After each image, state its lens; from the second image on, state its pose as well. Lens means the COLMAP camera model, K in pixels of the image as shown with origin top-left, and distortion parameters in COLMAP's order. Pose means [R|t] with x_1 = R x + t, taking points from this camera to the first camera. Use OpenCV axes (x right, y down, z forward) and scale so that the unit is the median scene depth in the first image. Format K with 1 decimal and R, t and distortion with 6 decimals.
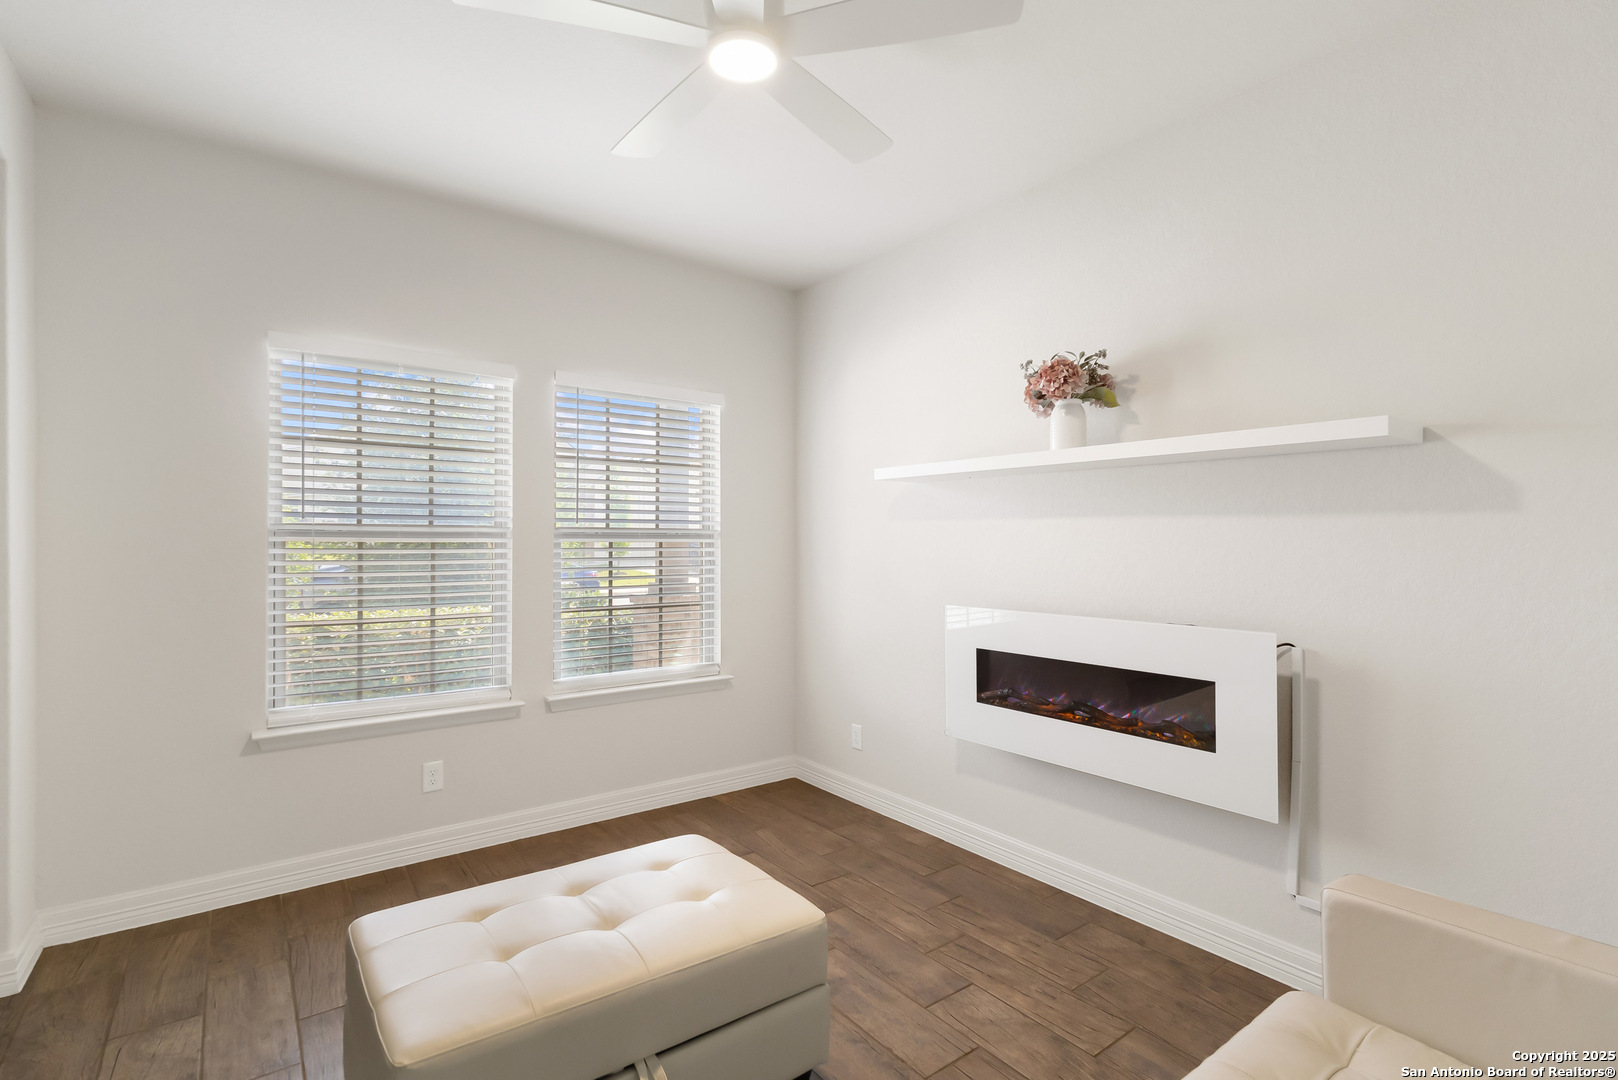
lens RADIAL K [[738.1, 0, 809.0], [0, 738.1, 540.0], [0, 0, 1]] dist [0.004755, 0.000185]
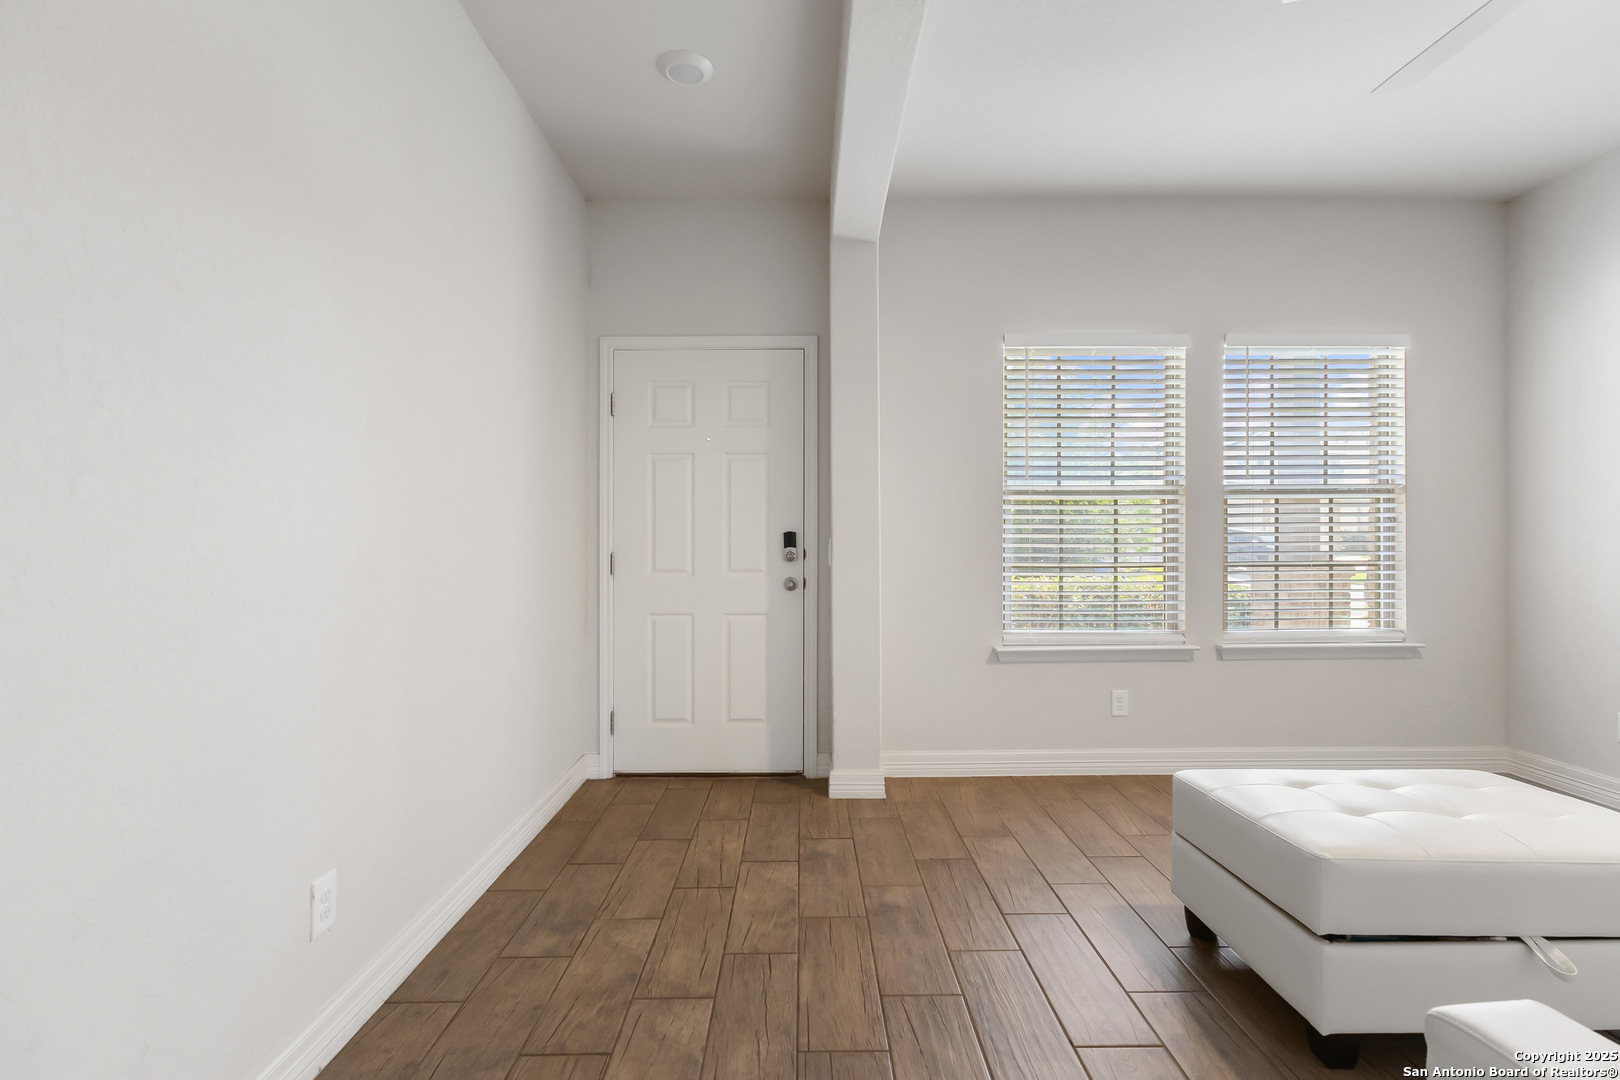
lens RADIAL K [[753.8, 0, 812.8], [0, 753.8, 543.6], [0, 0, 1]] dist [0.004693, 0.000311]
pose [[0.812846, -0.008041, -0.582423, -0.233828], [0.007334, 0.999967, -0.003571, 0.080735], [0.582433, -0.001368, 0.812878, -0.254093]]
